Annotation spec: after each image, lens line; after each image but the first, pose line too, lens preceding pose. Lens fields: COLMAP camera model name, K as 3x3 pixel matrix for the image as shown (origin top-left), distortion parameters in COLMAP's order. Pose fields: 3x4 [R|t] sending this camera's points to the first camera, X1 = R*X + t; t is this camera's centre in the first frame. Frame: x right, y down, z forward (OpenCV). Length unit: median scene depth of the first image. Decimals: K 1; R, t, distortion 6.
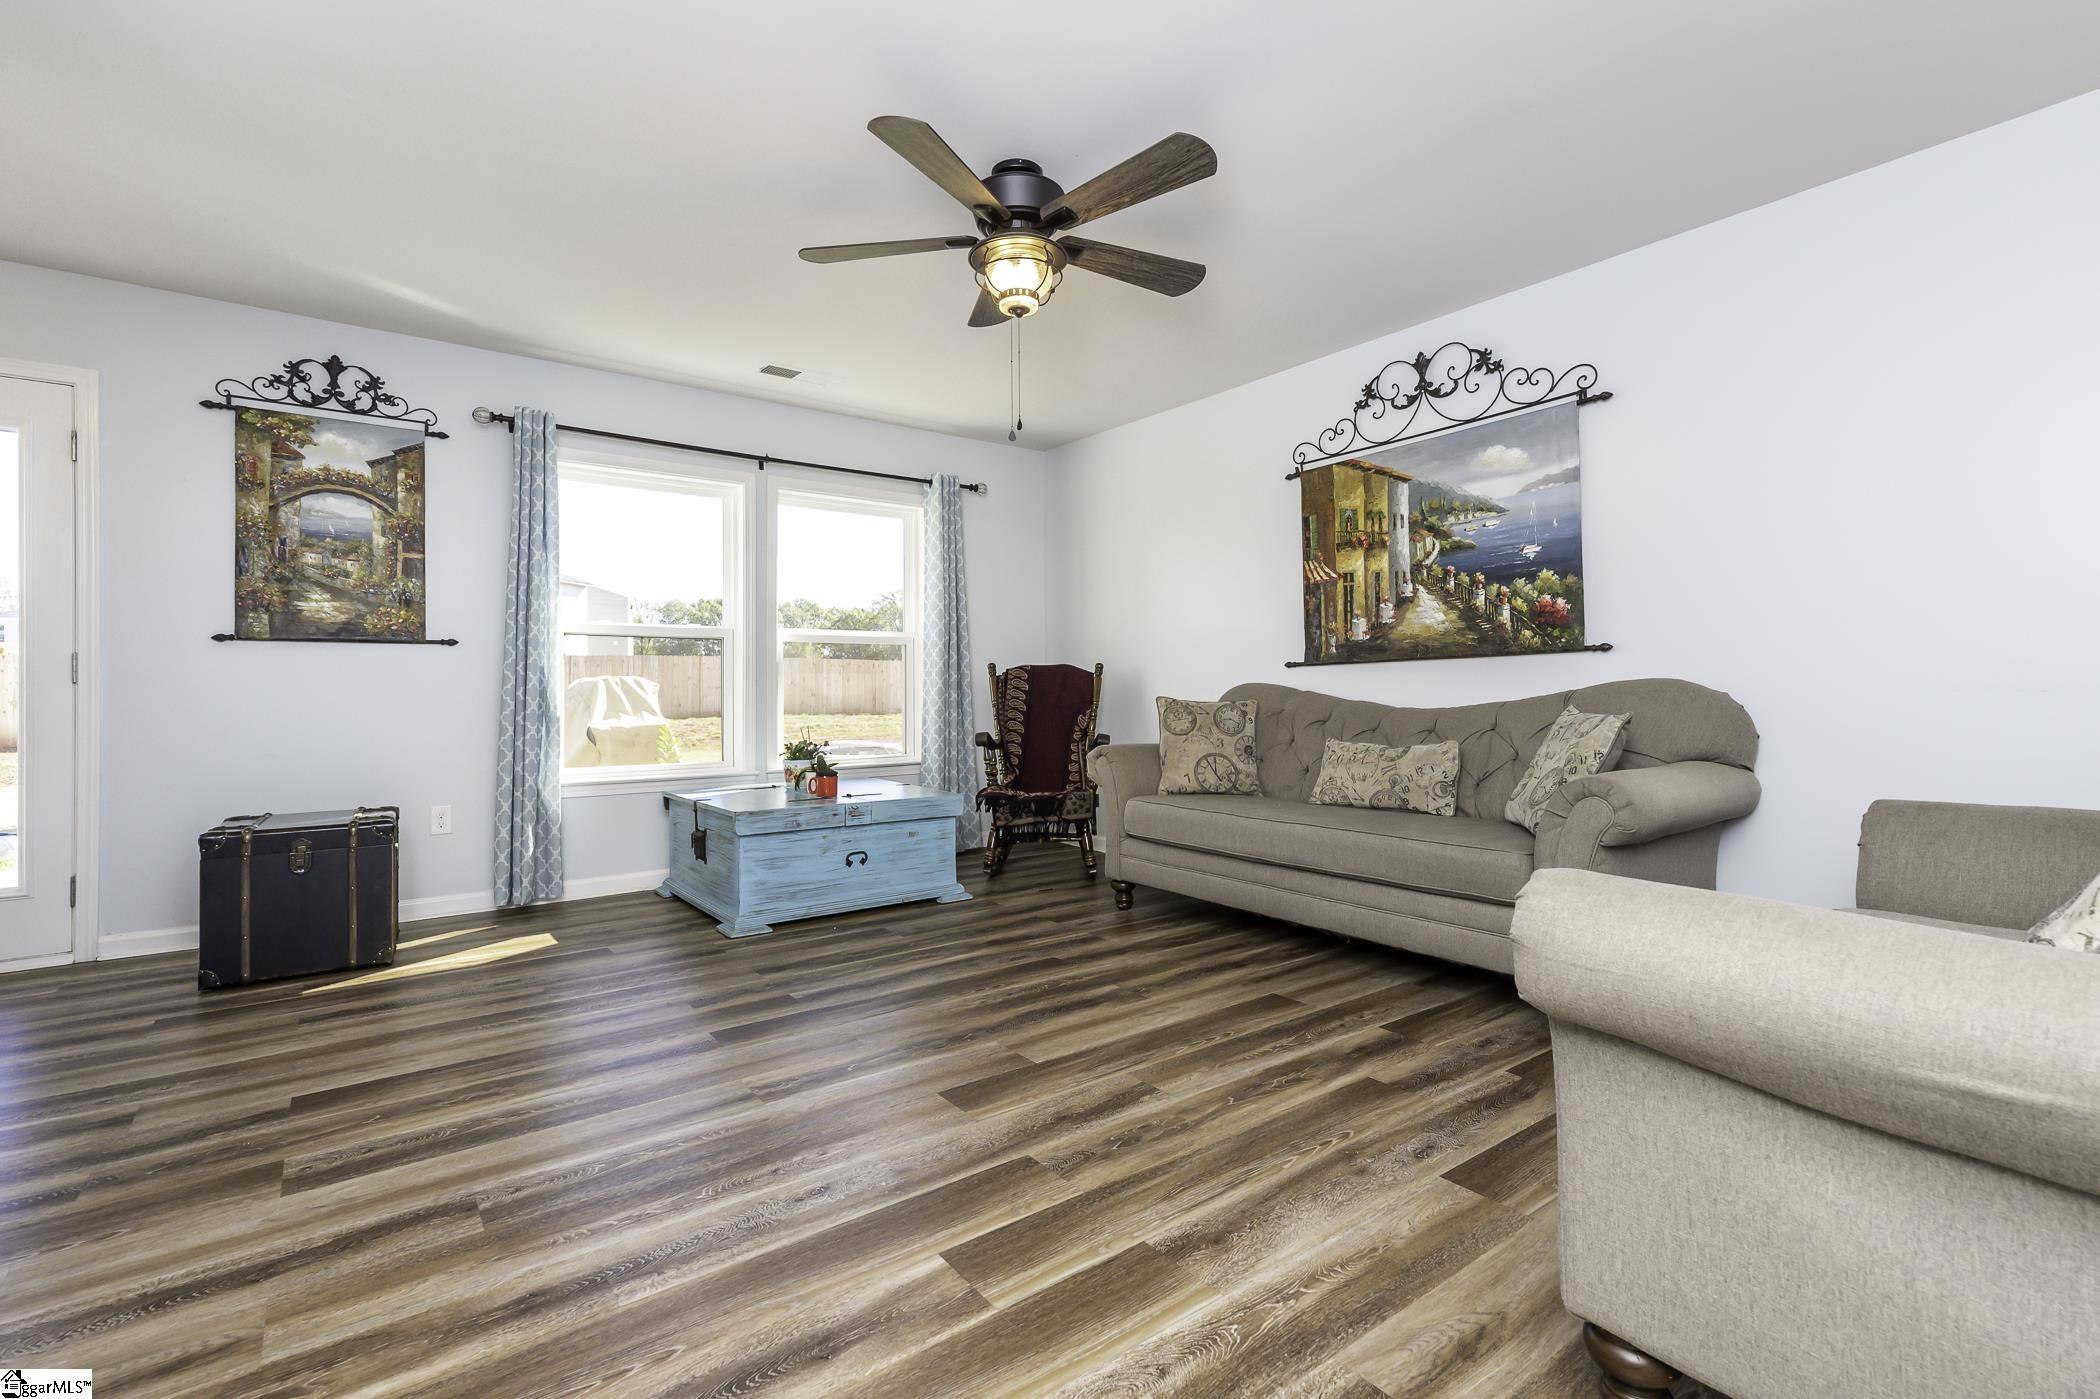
lens RADIAL K [[946.7, 0, 1042.9], [0, 946.7, 683.4], [0, 0, 1]] dist [0.012291, 0.001129]
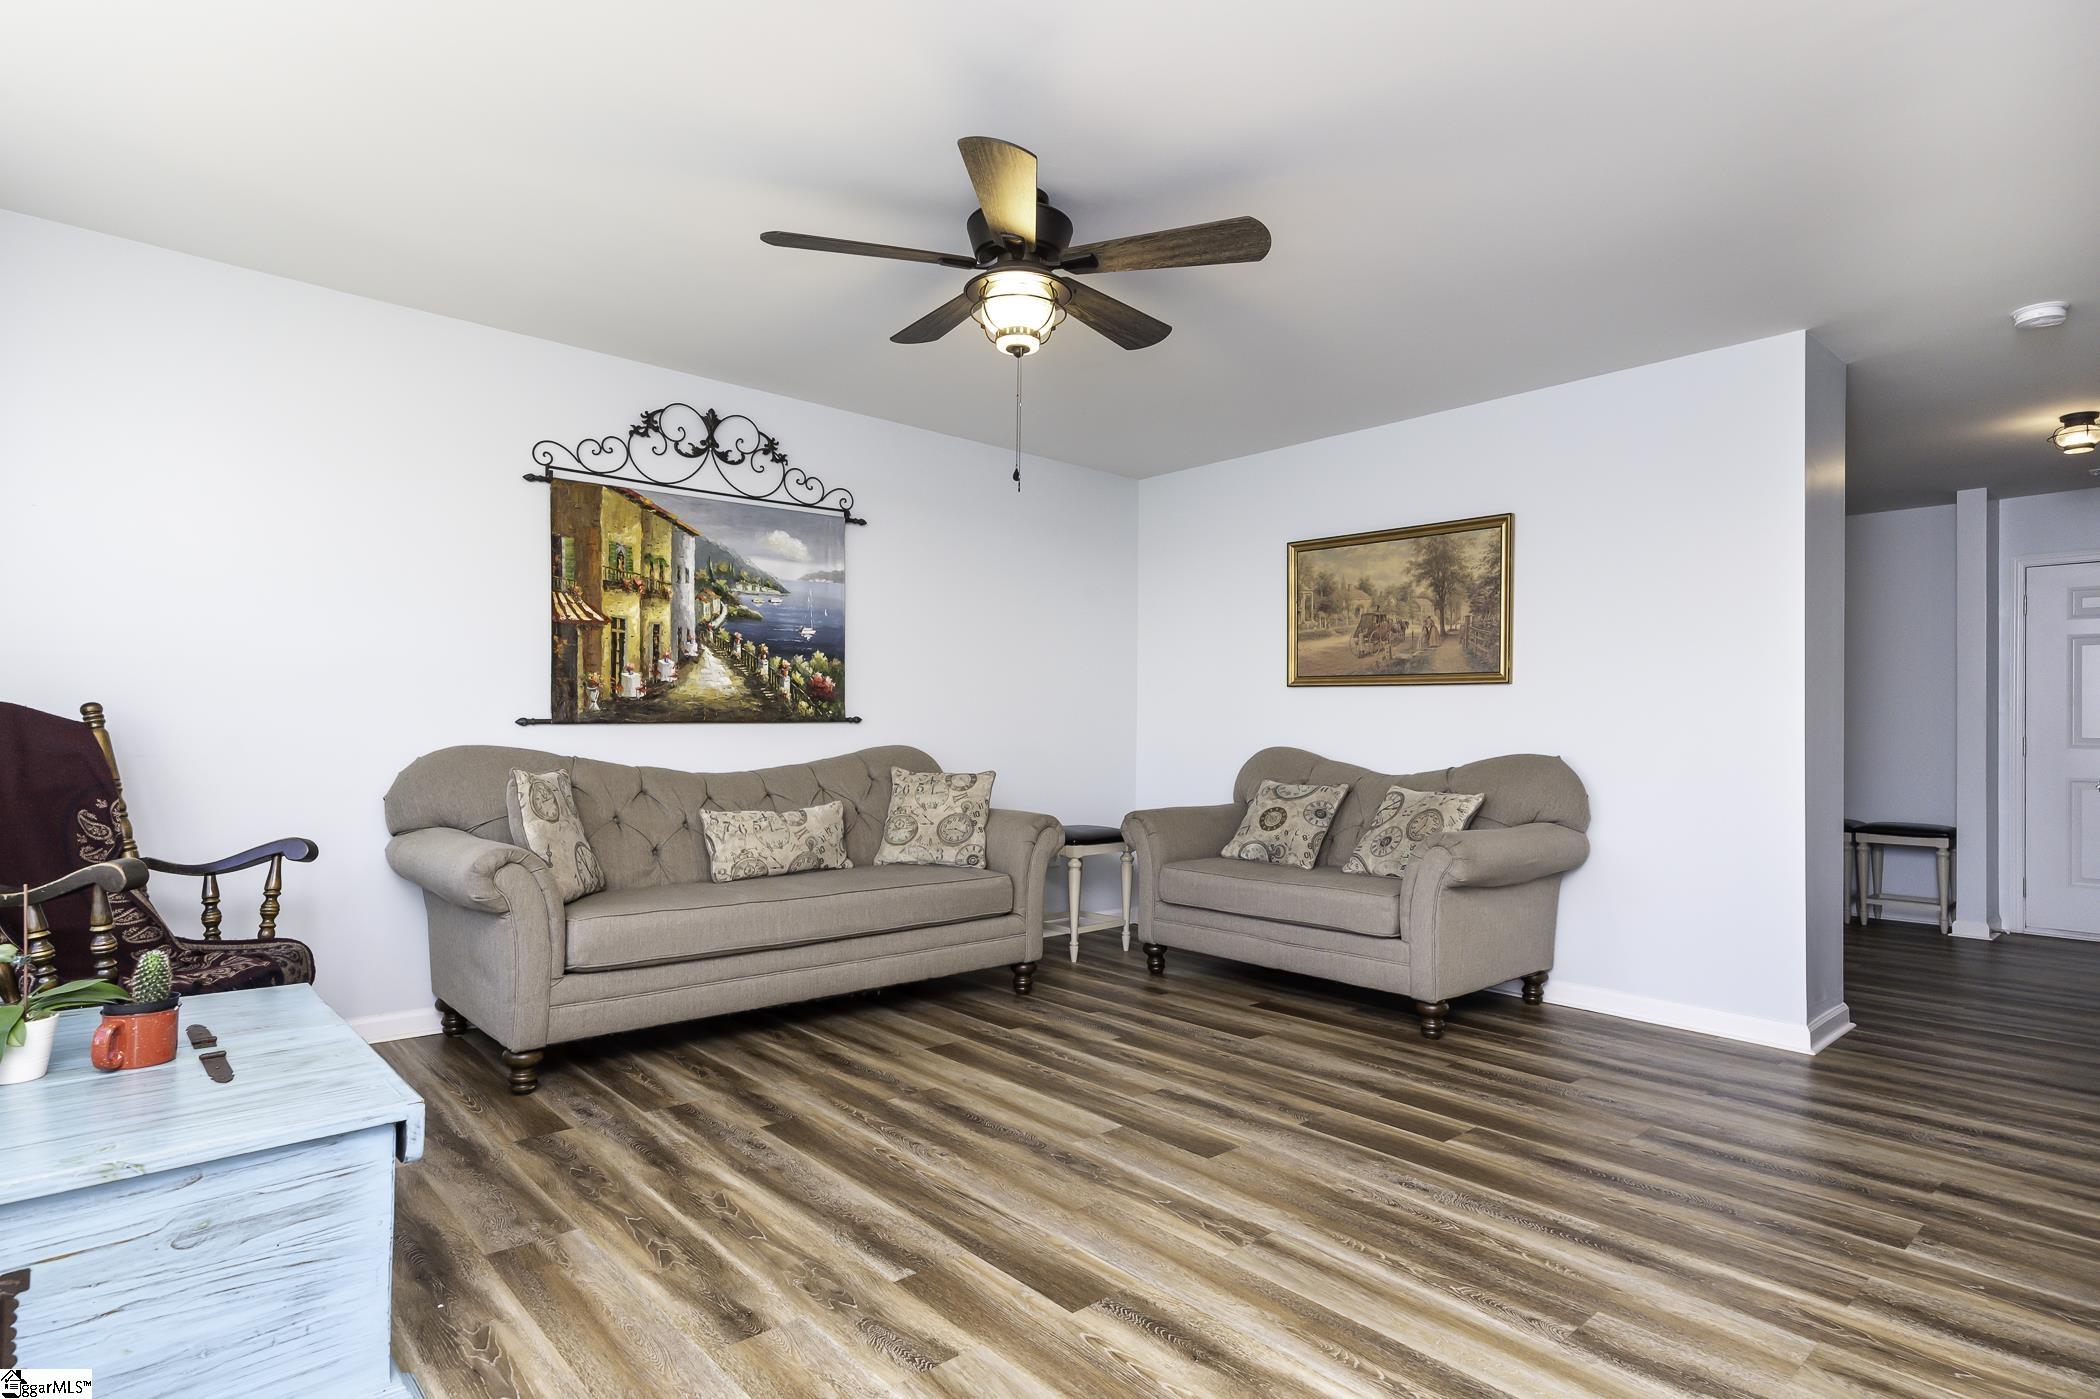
lens RADIAL K [[1087.1, 0, 1061.1], [0, 1087.1, 718.7], [0, 0, 1]] dist [0.012844, -0.001826]
pose [[-0.094124, 0.016433, 0.995425, -0.854509], [-0.017134, 0.999689, -0.018124, -0.017400], [-0.995413, -0.018761, -0.093813, 0.846243]]
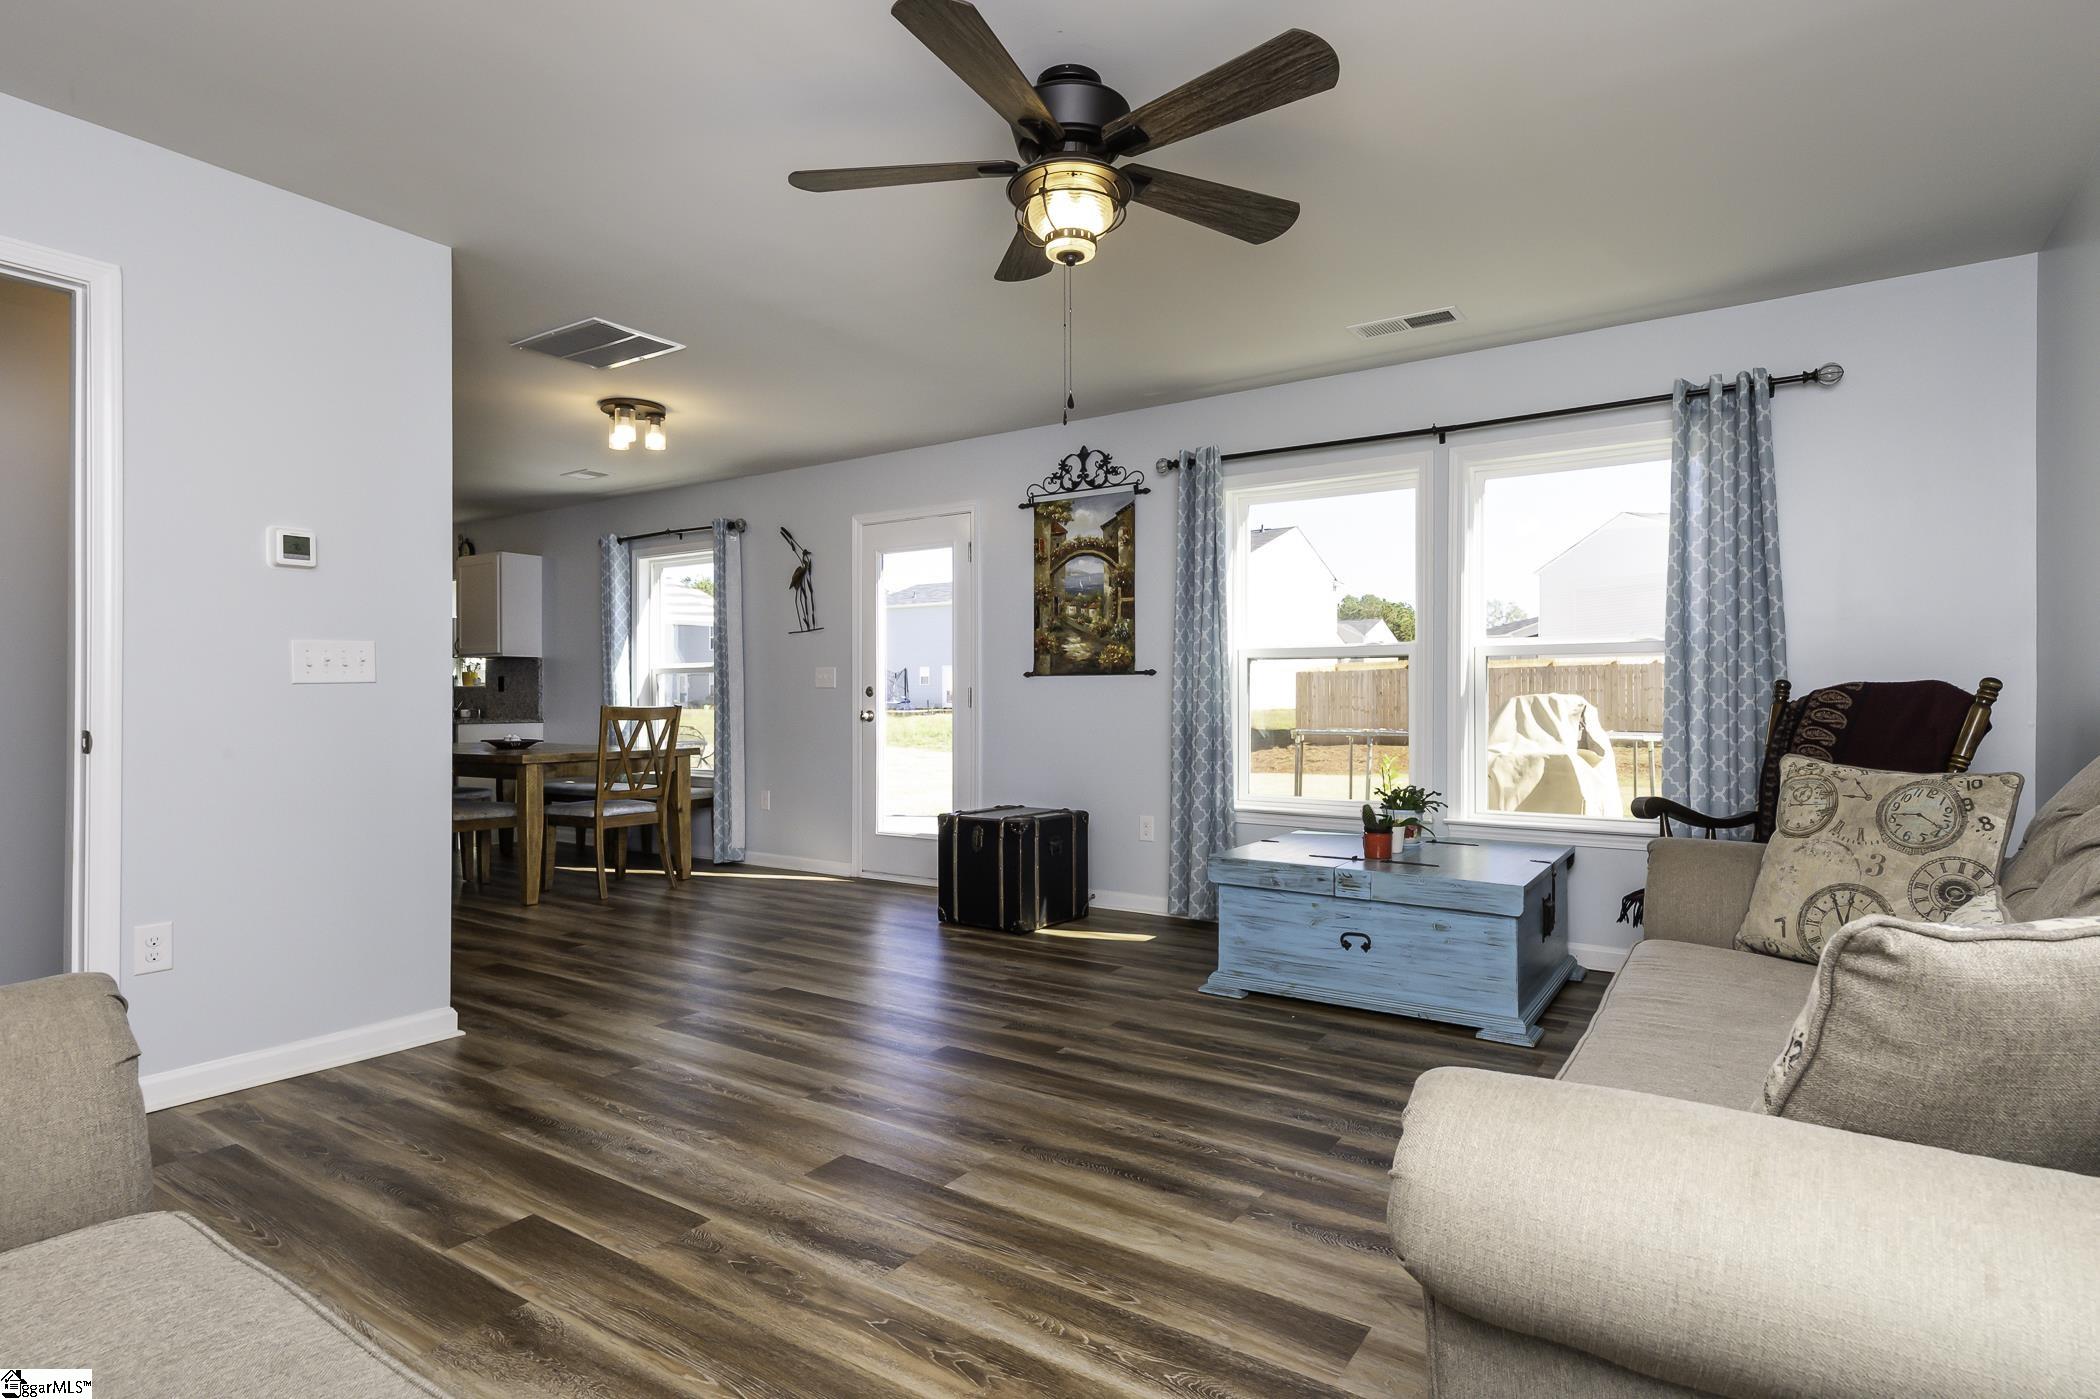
lens RADIAL K [[1087.1, 0, 1054.1], [0, 1087.1, 694.6], [0, 0, 1]] dist [0.012844, -0.001826]
pose [[0.330033, 0.002209, -0.943967, 0.664660], [0.004644, 0.999981, 0.003963, -0.026813], [0.943958, -0.005691, 0.330016, 0.553149]]
